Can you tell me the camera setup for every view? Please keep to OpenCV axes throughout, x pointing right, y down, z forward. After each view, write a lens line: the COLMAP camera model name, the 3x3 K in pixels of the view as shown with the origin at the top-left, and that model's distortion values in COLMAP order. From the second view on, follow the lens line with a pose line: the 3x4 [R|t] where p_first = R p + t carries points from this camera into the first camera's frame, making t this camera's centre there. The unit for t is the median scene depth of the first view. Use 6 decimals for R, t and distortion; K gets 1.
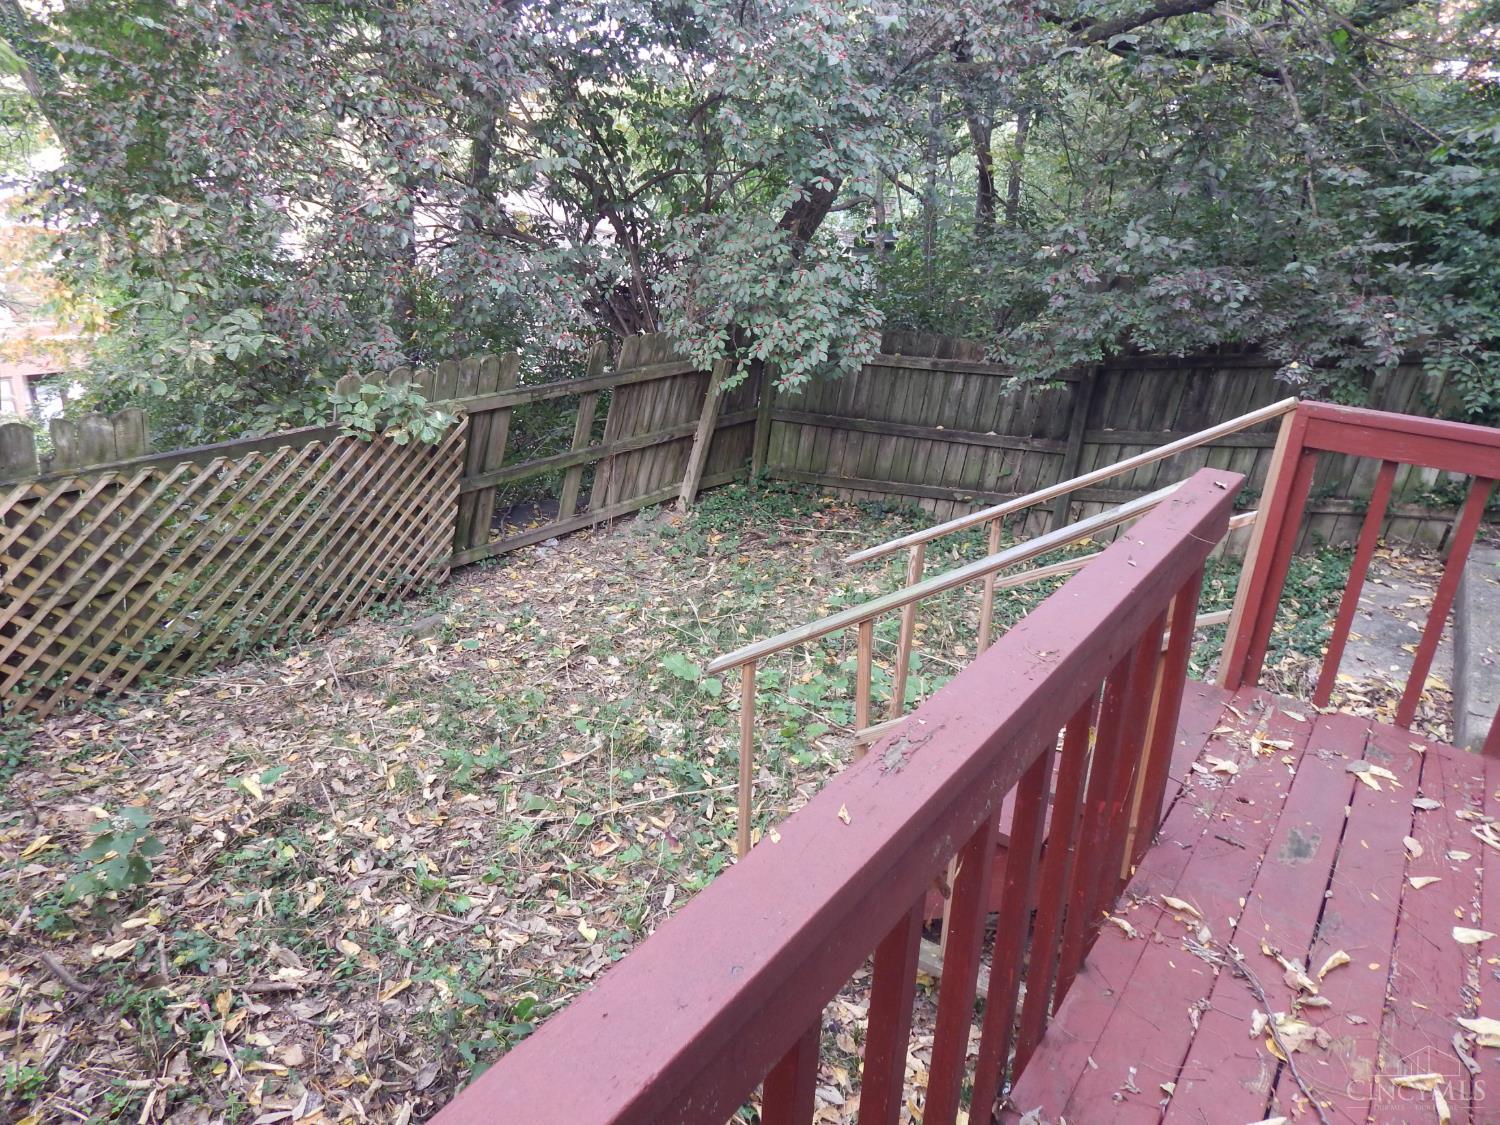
lens RADIAL K [[983.2, 0, 753.6], [0, 983.2, 557.3], [0, 0, 1]] dist [0.002348, -0.001566]
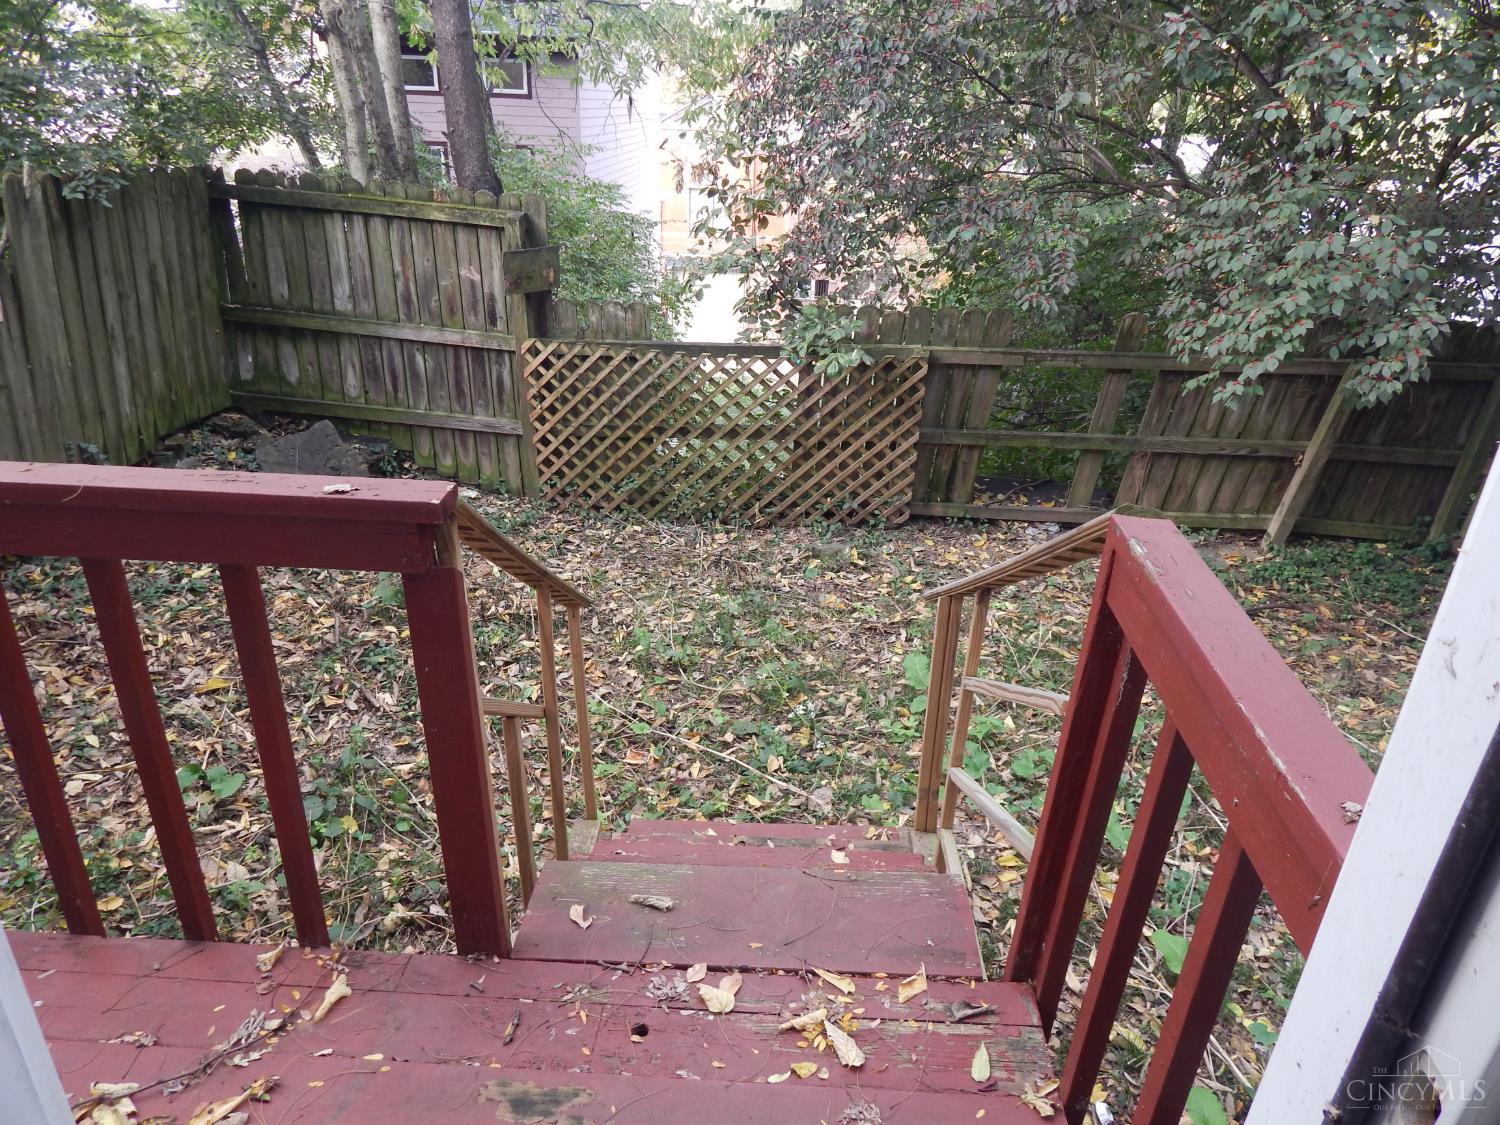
lens RADIAL K [[983.2, 0, 753.6], [0, 983.2, 557.3], [0, 0, 1]] dist [0.002348, -0.001566]
pose [[0.546428, 0.321530, -0.773327, 0.488545], [-0.295313, 0.938032, 0.181344, -0.099426], [0.783713, 0.129281, 0.607519, 0.319135]]
